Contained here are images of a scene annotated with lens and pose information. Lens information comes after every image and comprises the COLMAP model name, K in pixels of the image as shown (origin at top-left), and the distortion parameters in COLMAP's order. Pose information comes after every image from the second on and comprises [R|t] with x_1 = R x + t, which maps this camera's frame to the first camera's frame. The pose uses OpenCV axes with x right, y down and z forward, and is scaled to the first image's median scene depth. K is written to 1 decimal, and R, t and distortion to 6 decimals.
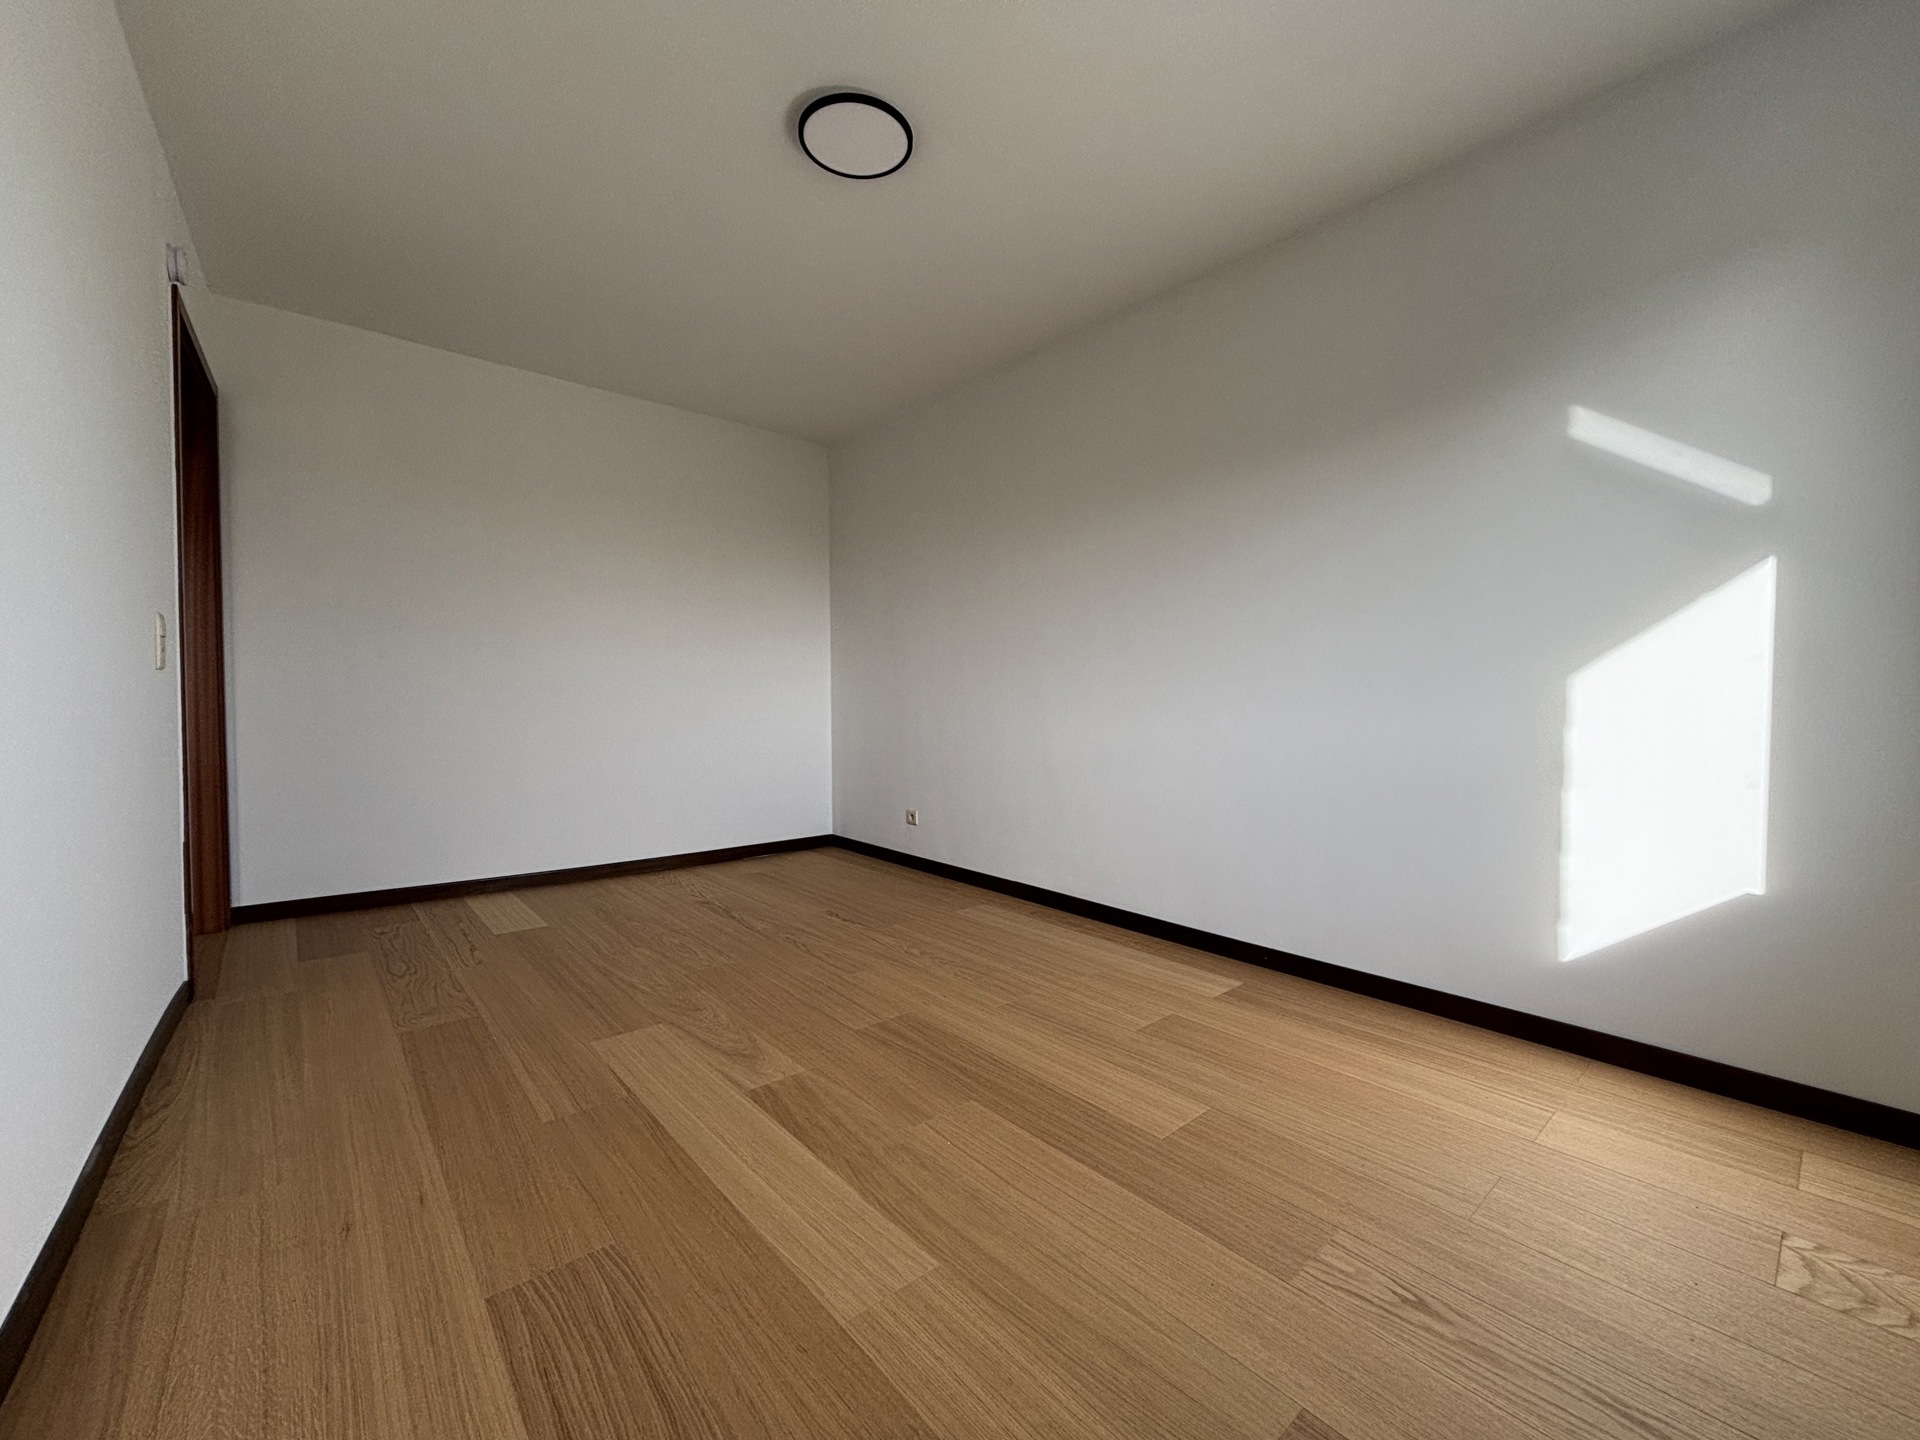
lens RADIAL K [[772.9, 0, 960.0], [0, 772.9, 720.0], [0, 0, 1]] dist [0.000367, 0.000005]
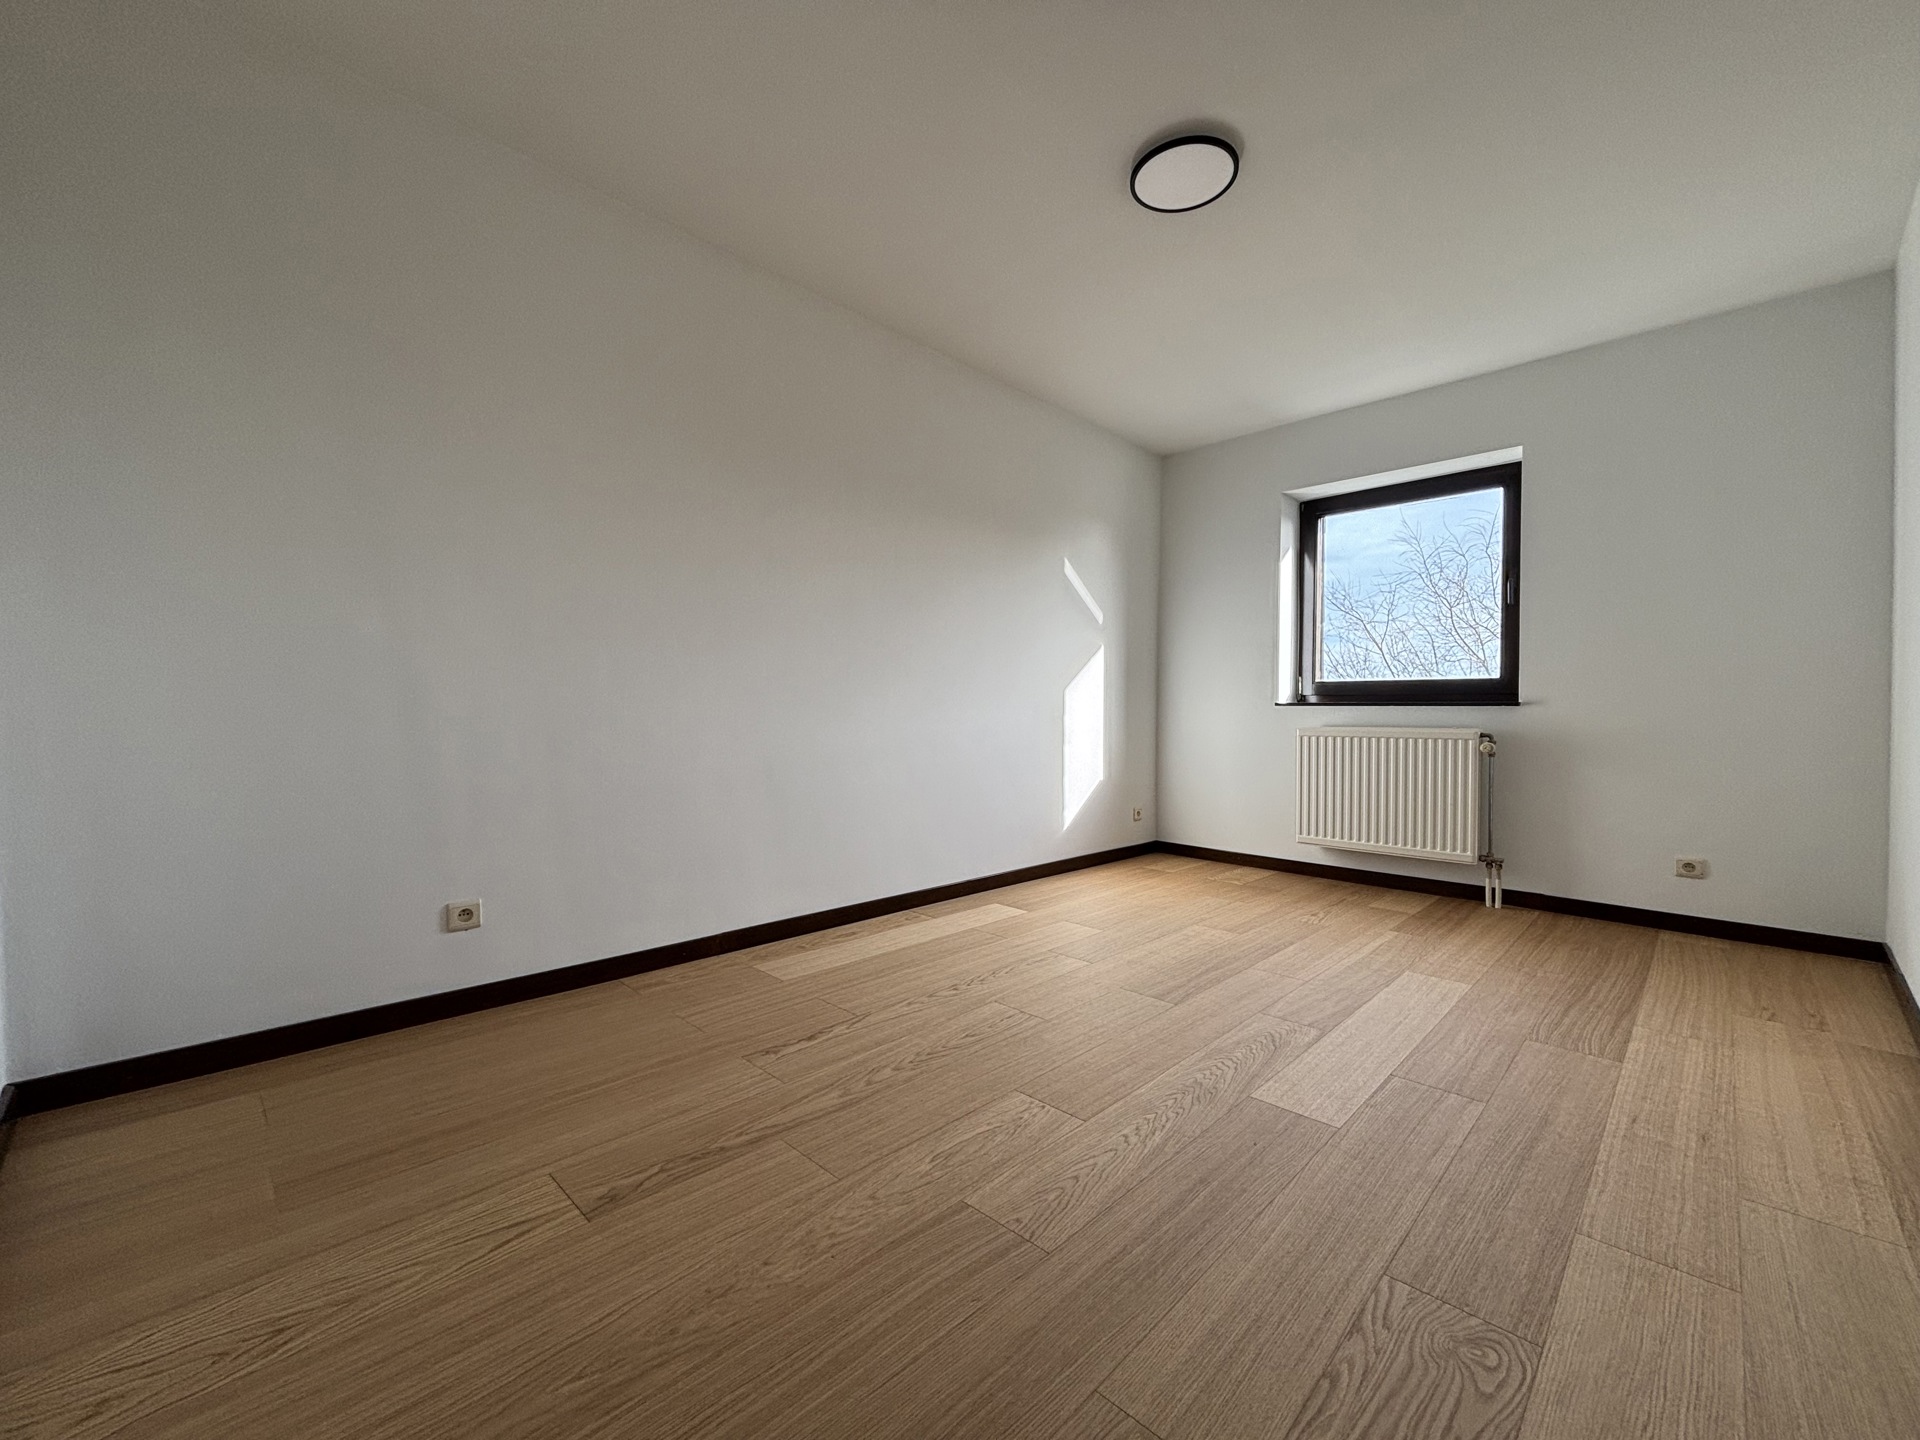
lens RADIAL K [[772.9, 0, 960.0], [0, 772.9, 720.0], [0, 0, 1]] dist [0.000367, 0.000005]
pose [[-0.076450, -0.010648, 0.997017, -1.033702], [0.022857, 0.999661, 0.012428, -0.005223], [-0.996811, 0.023739, -0.076181, 1.217837]]
